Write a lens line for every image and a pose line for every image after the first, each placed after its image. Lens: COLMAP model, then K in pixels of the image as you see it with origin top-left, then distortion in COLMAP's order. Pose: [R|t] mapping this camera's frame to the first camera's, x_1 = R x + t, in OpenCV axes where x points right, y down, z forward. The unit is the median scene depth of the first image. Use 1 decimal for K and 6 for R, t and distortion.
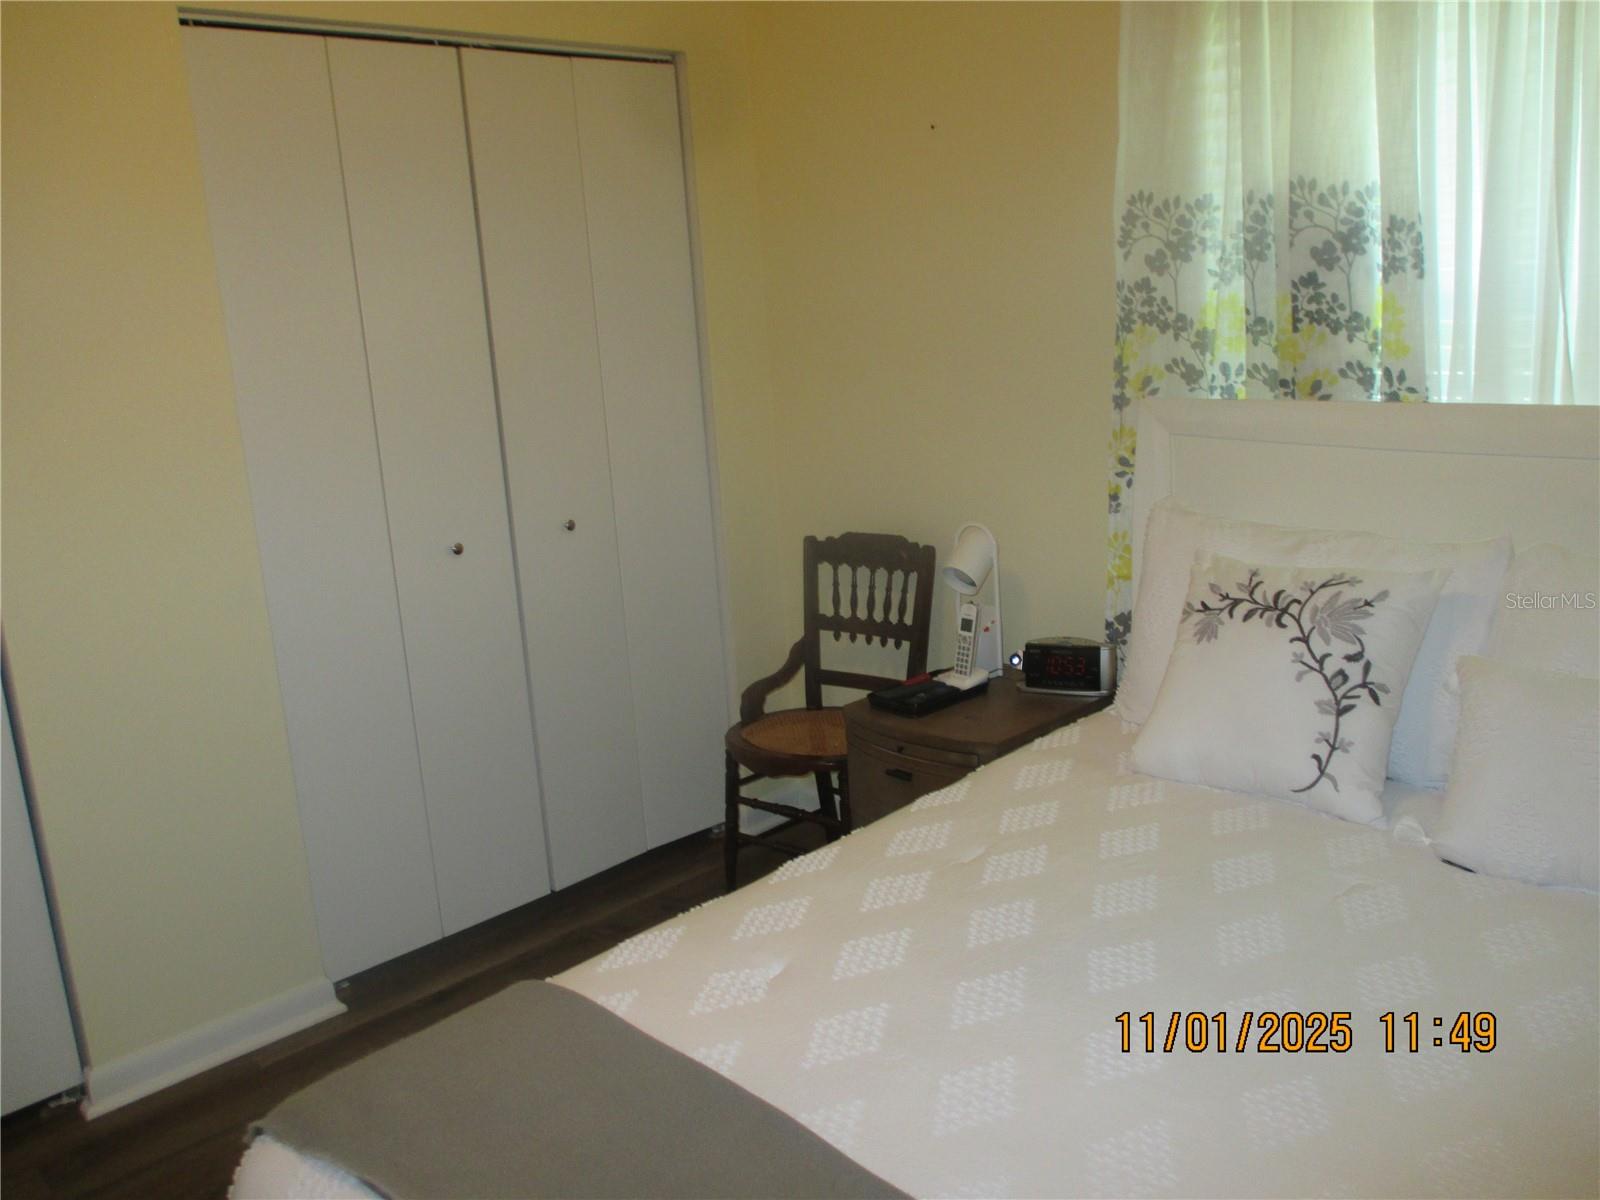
lens RADIAL K [[1343.3, 0, 800.4], [0, 1343.3, 597.1], [0, 0, 1]] dist [-0.026050, 0.006745]
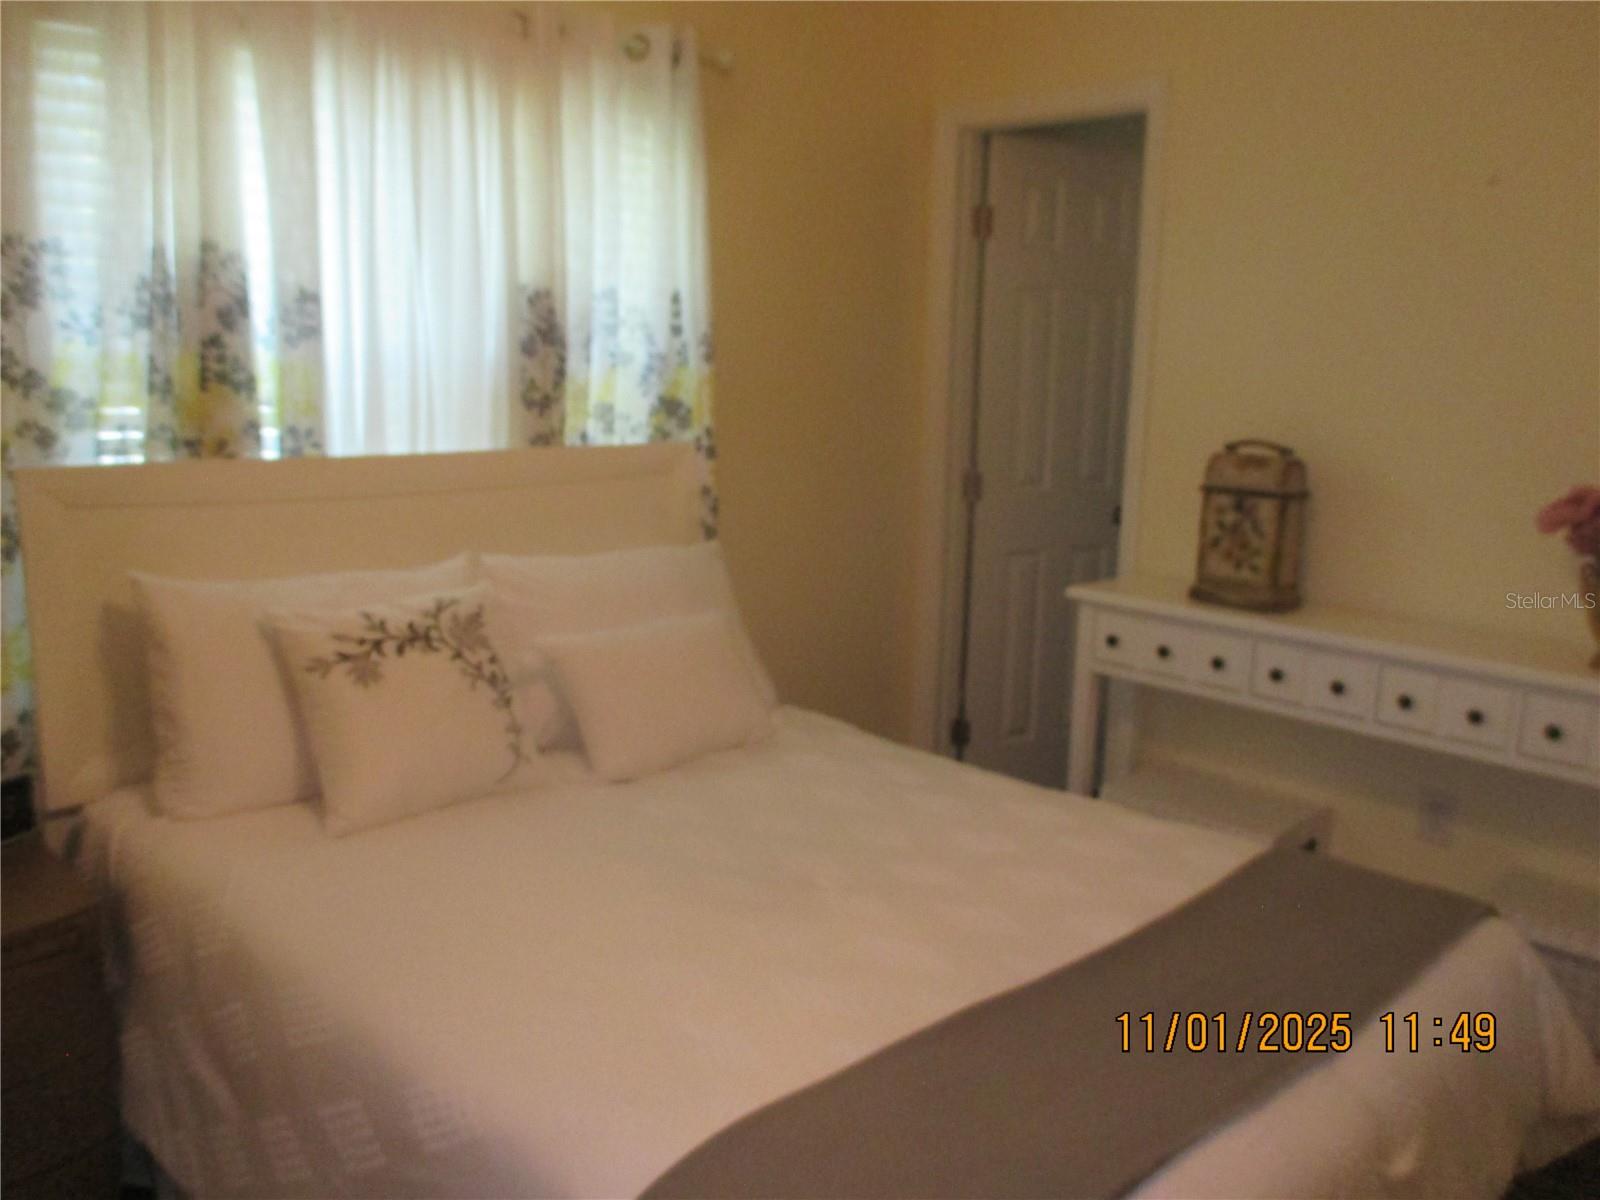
lens RADIAL K [[1343.3, 0, 799.3], [0, 1343.3, 598.3], [0, 0, 1]] dist [-0.026050, 0.006745]
pose [[-0.000200, -0.121436, 0.992599, -0.640063], [0.190995, 0.974322, 0.119239, -0.082471], [-0.981591, 0.189605, 0.022999, 0.572429]]
